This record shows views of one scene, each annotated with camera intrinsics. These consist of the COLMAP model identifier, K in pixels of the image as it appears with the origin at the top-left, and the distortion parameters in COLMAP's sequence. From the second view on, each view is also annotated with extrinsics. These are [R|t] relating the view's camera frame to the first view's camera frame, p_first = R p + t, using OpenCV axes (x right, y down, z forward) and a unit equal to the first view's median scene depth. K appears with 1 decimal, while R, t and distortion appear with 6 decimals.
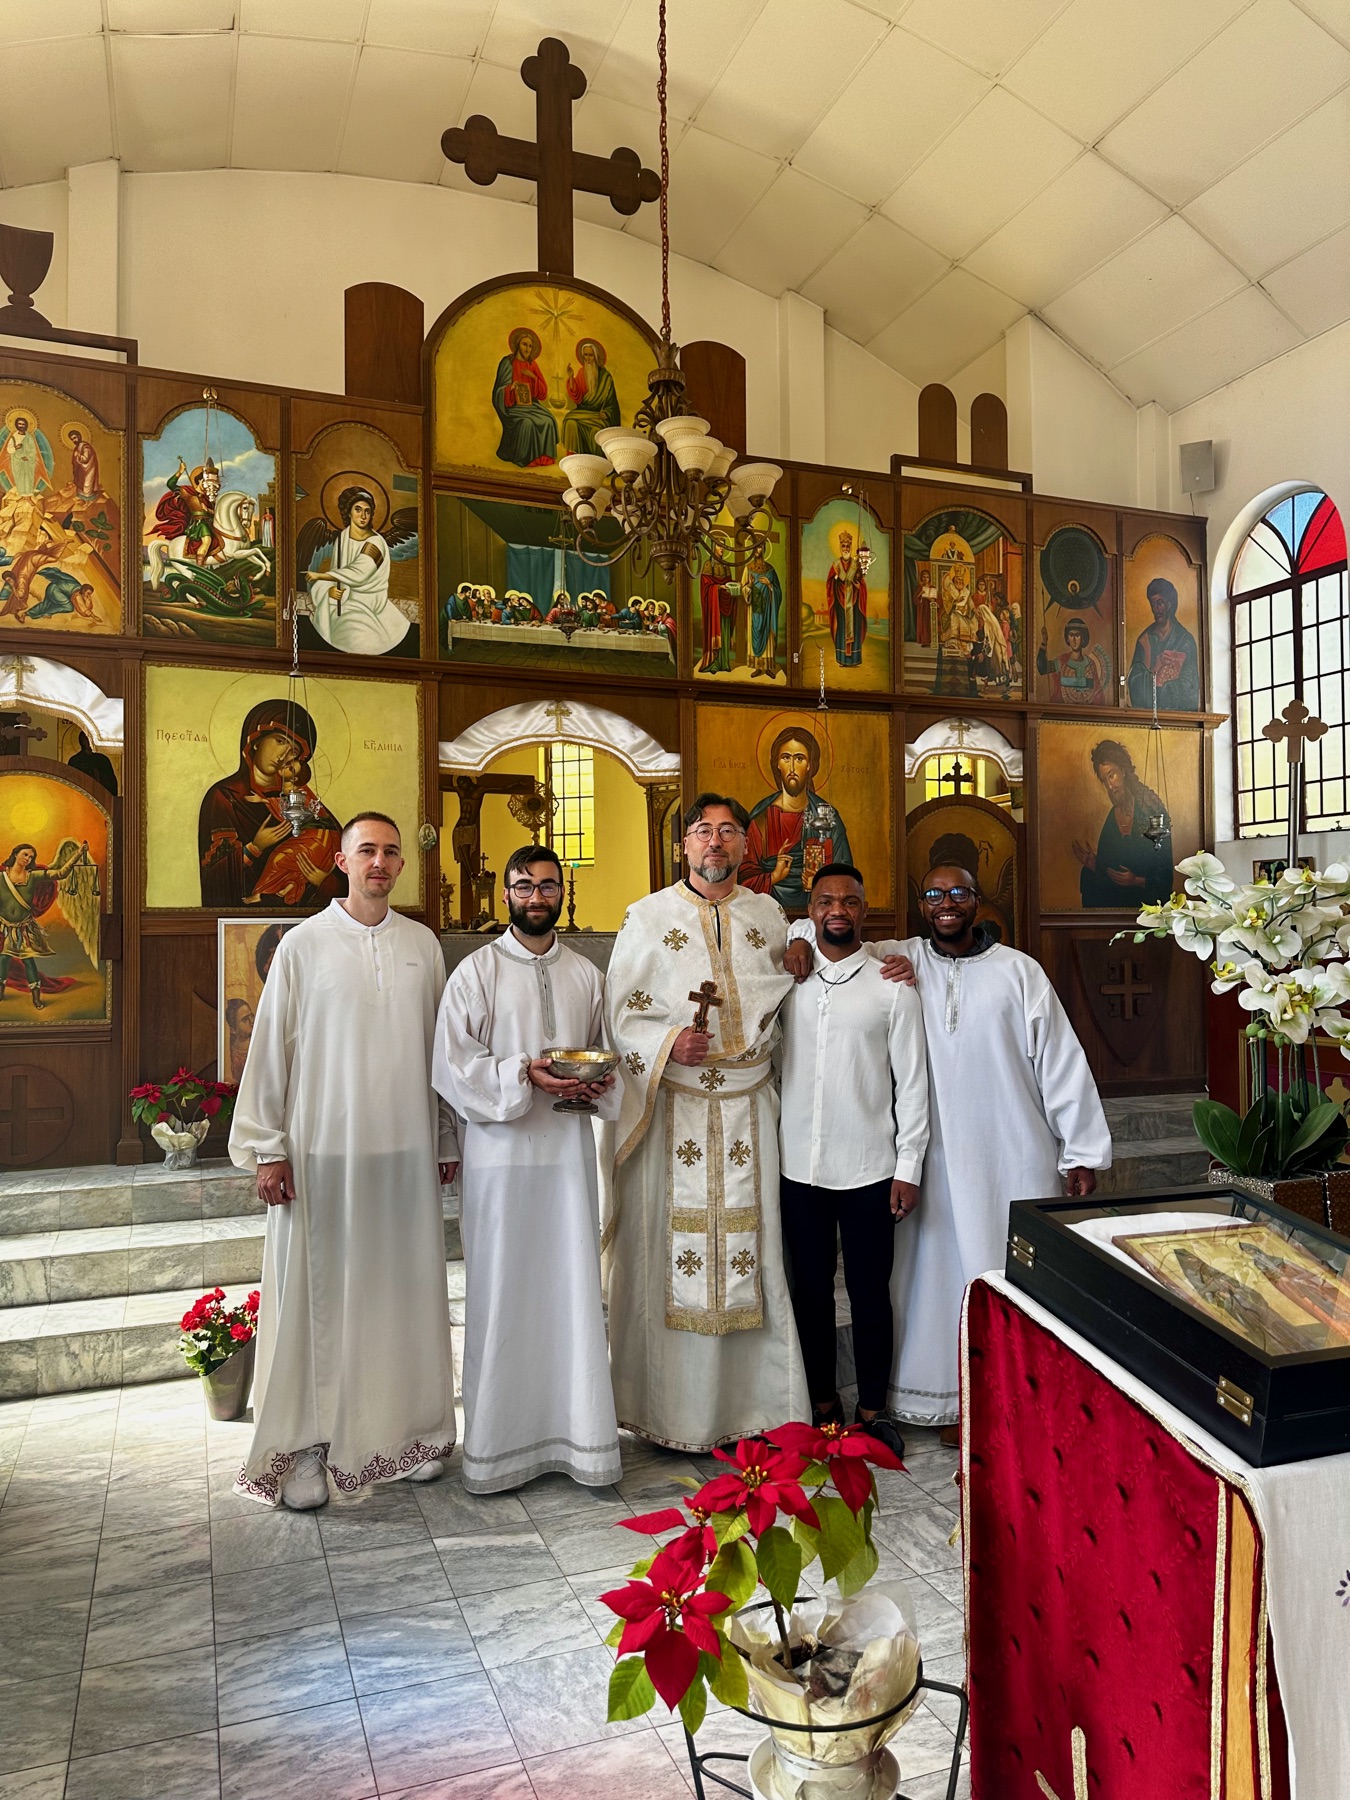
lens RADIAL K [[1259.8, 0, 676.6], [0, 1259.8, 914.9], [0, 0, 1]] dist [0.070993, -0.079518]
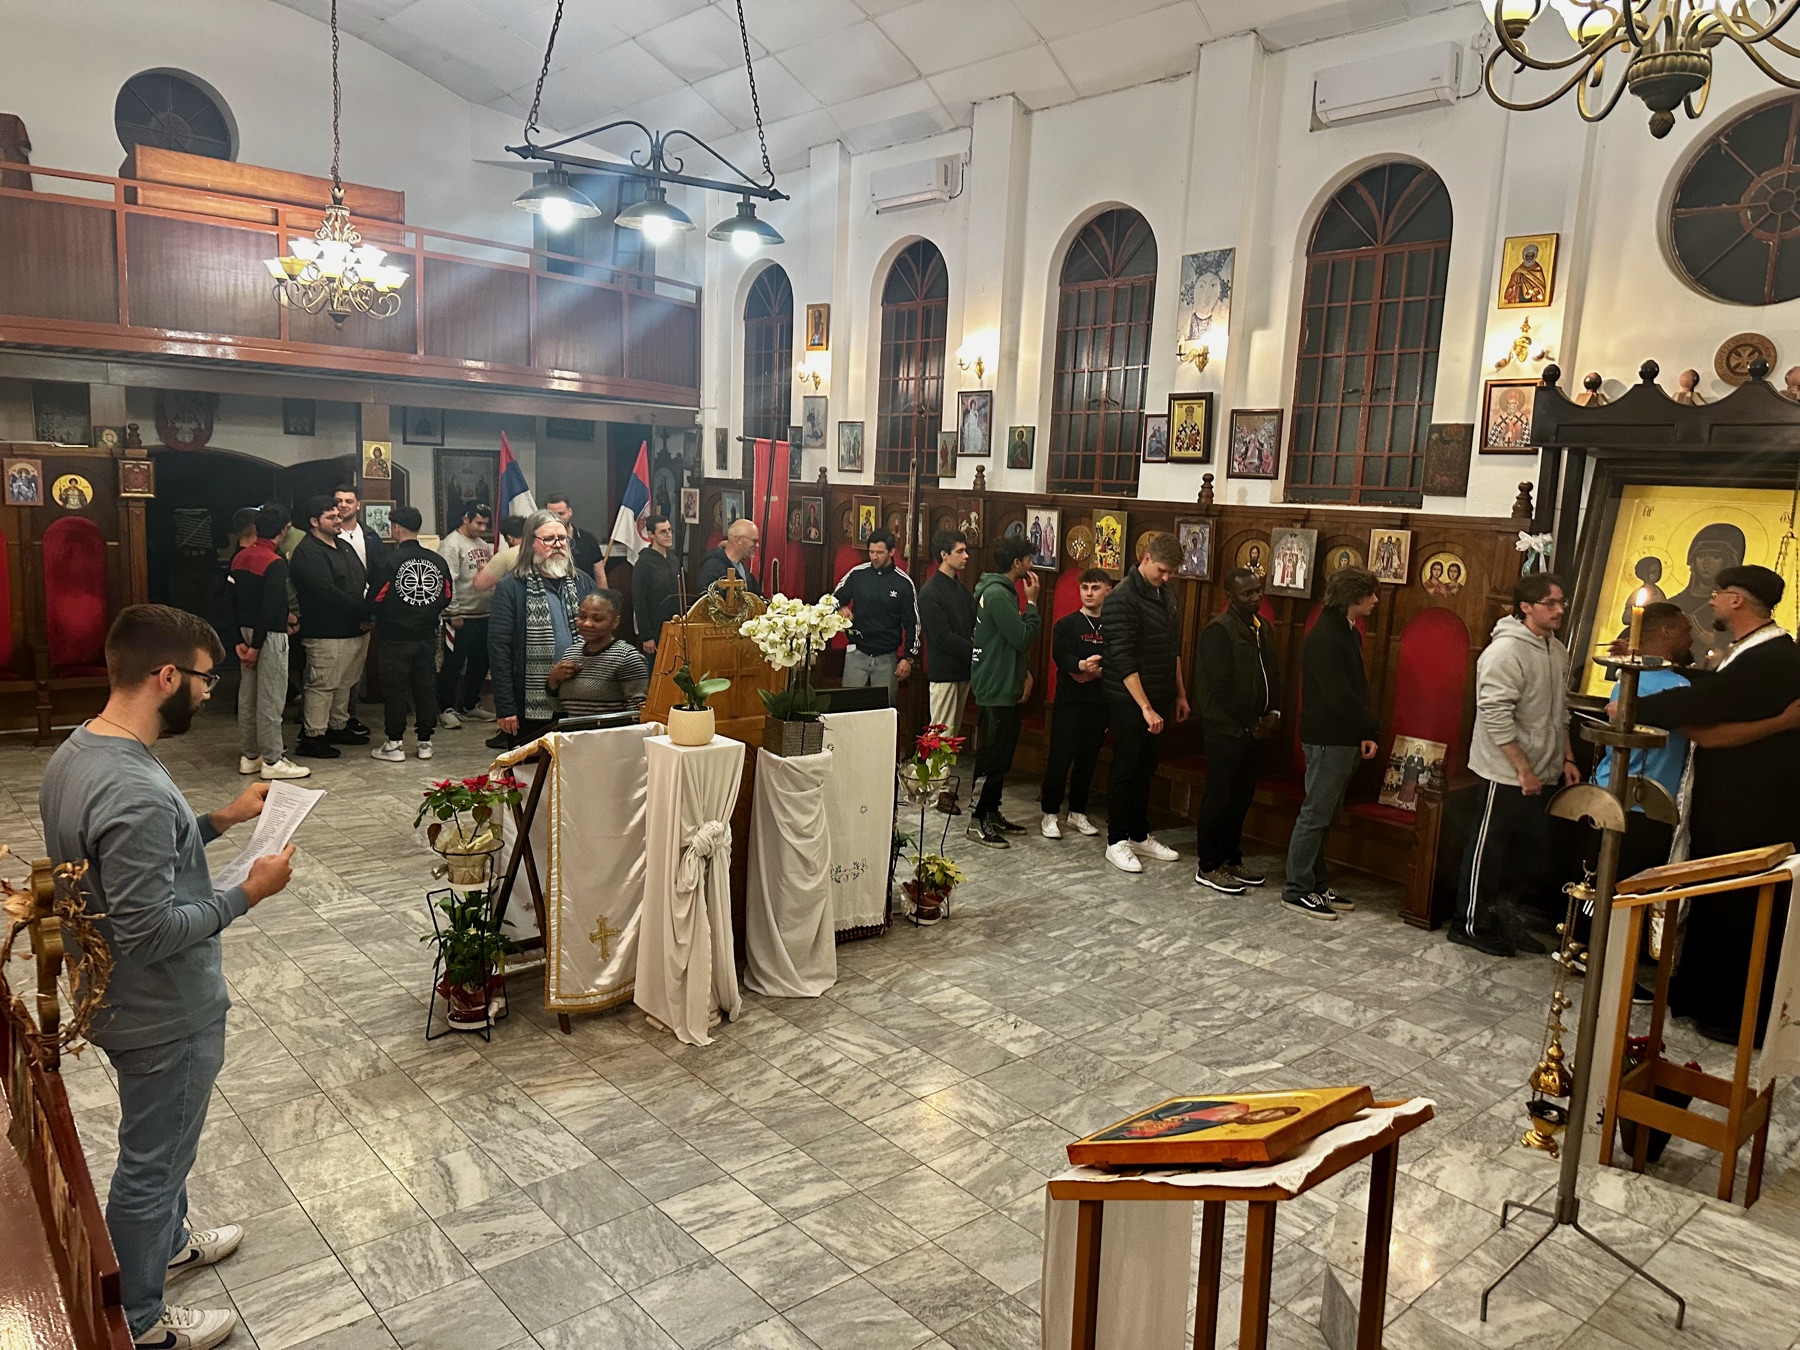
lens RADIAL K [[1259.8, 0, 901.2], [0, 1259.8, 663.4], [0, 0, 1]] dist [0.070993, -0.079518]
pose [[-0.935157, -0.000109, -0.354235, 0.381895], [-0.050203, 0.989947, 0.132229, -0.067938], [0.350659, 0.141439, -0.925761, 1.118806]]
